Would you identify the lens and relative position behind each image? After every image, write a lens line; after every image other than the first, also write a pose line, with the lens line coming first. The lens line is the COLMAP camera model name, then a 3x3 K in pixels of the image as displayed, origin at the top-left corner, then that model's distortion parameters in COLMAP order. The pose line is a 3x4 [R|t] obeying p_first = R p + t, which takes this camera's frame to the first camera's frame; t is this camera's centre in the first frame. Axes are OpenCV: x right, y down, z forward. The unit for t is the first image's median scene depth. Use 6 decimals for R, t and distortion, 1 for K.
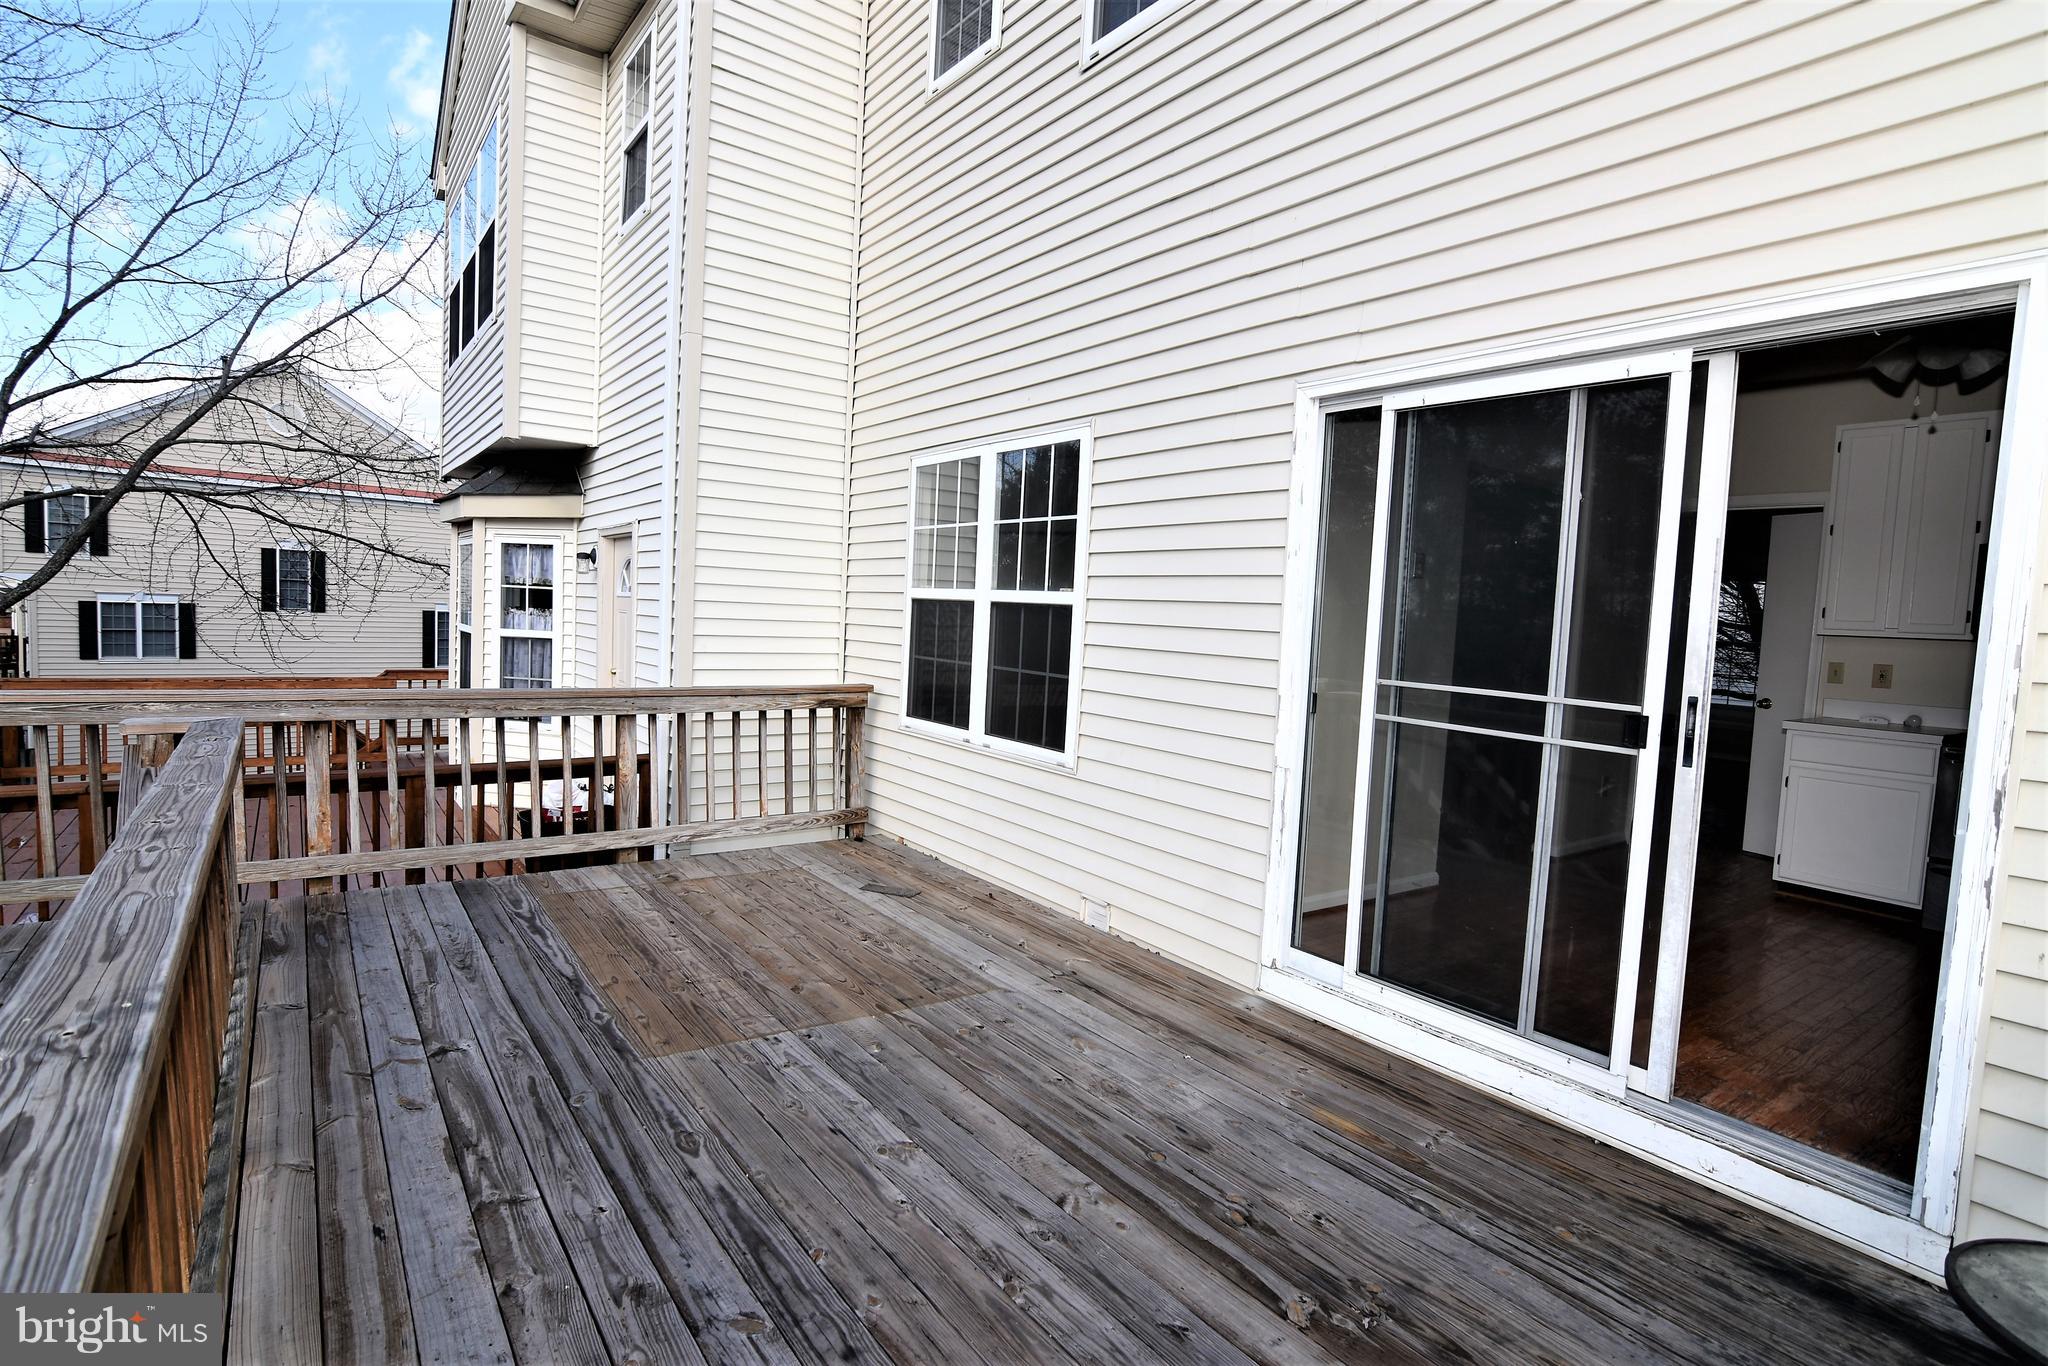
lens RADIAL K [[999.9, 0, 1022.7], [0, 999.9, 682.9], [0, 0, 1]] dist [-0.033020, 0.011235]
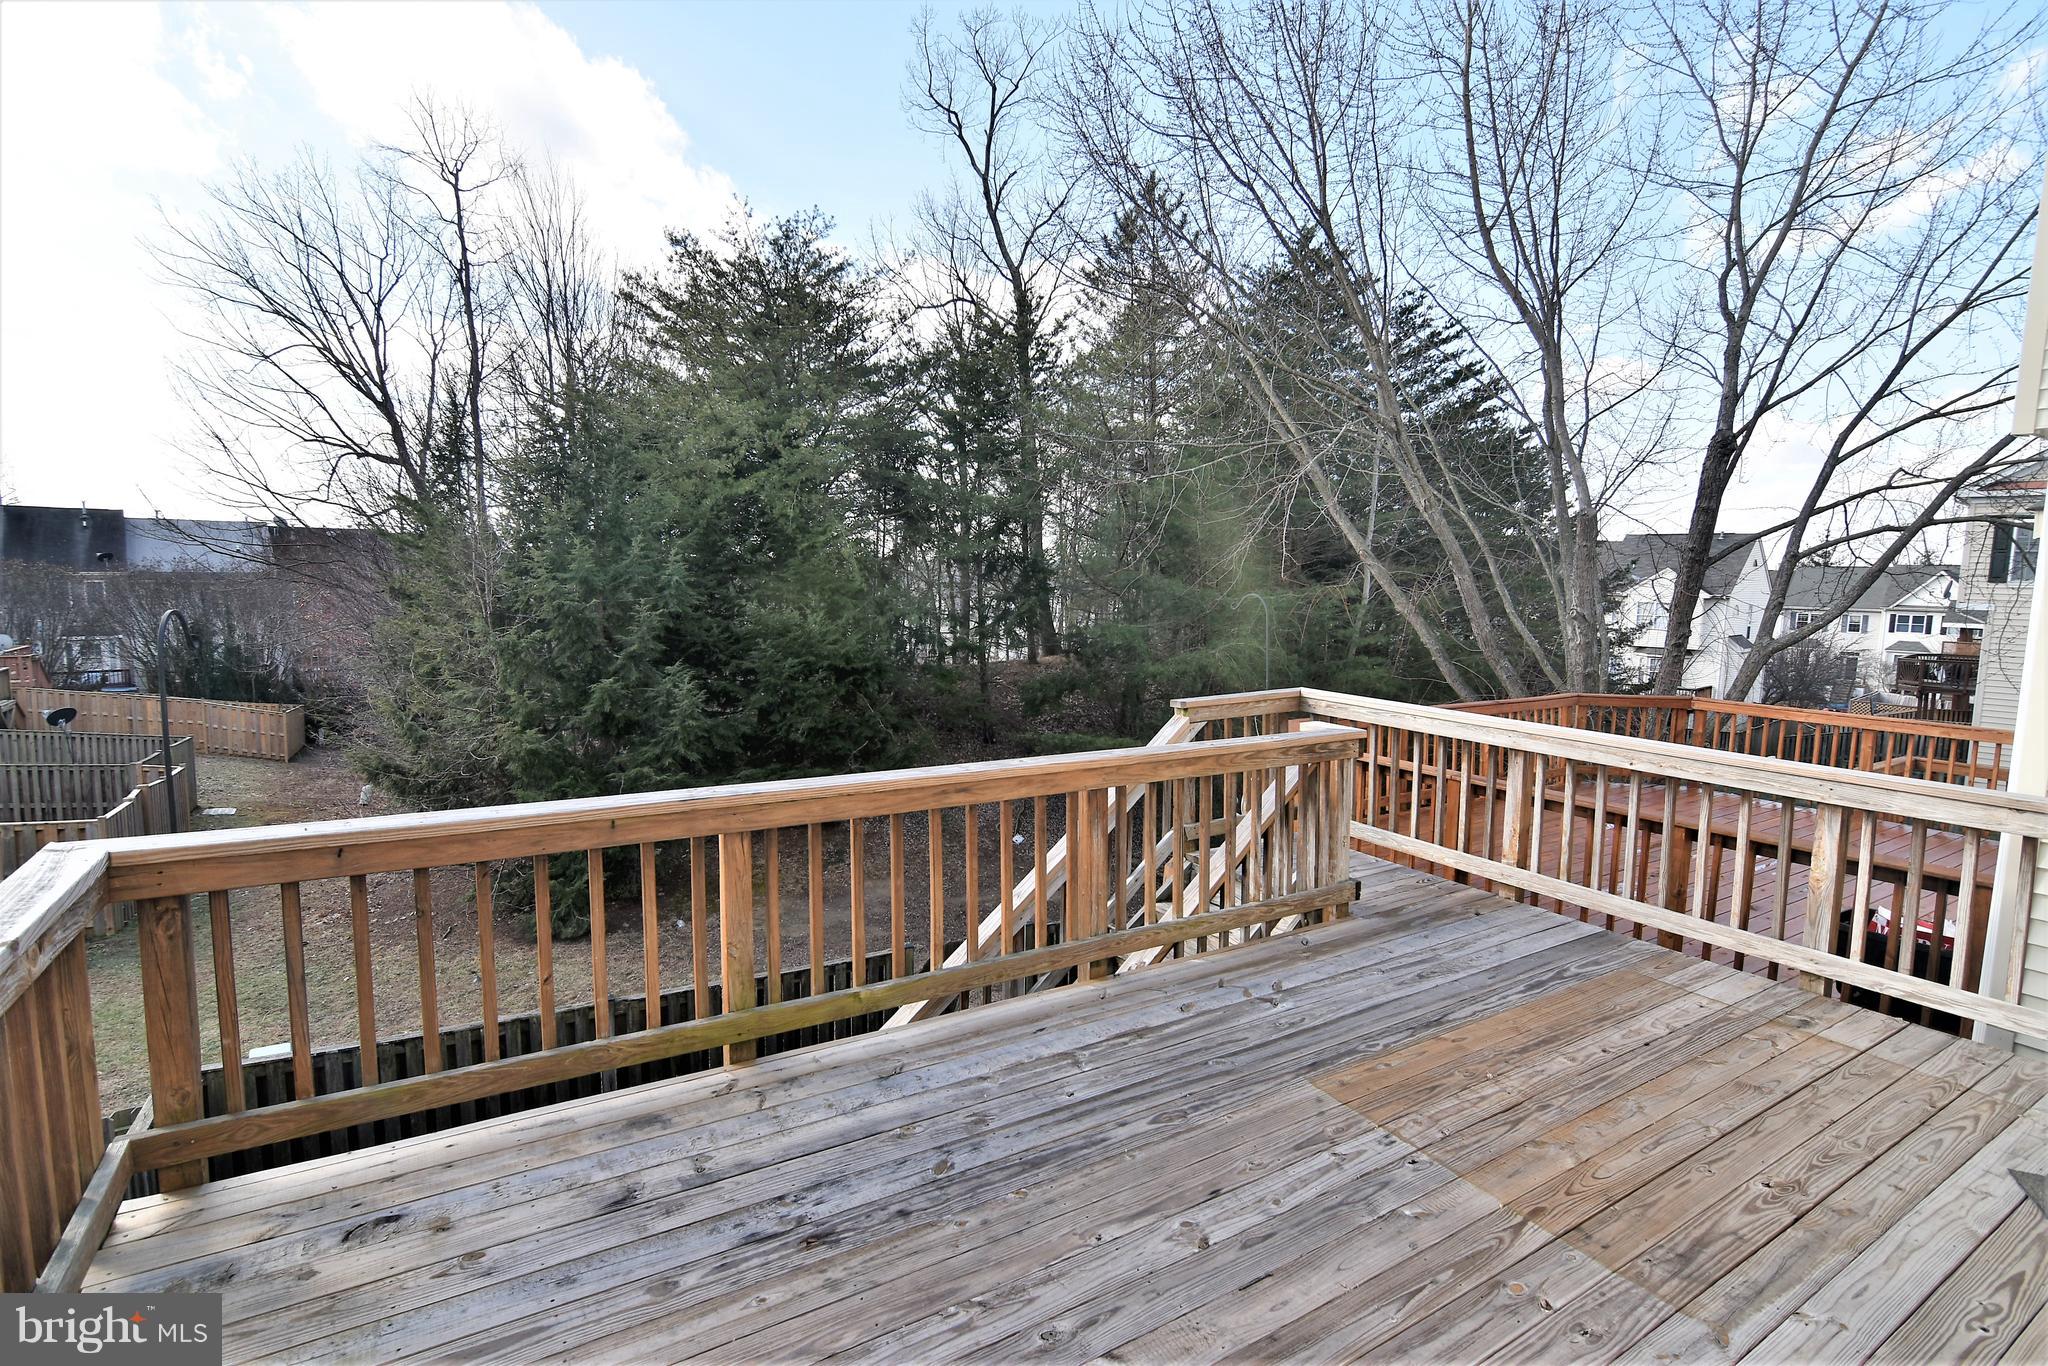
lens RADIAL K [[999.9, 0, 1022.7], [0, 999.9, 682.9], [0, 0, 1]] dist [-0.033020, 0.011235]
pose [[-0.074915, 0.065828, -0.995015, 0.623645], [-0.092470, 0.993061, 0.072661, -0.090114], [0.992893, 0.097452, -0.068308, 0.655933]]
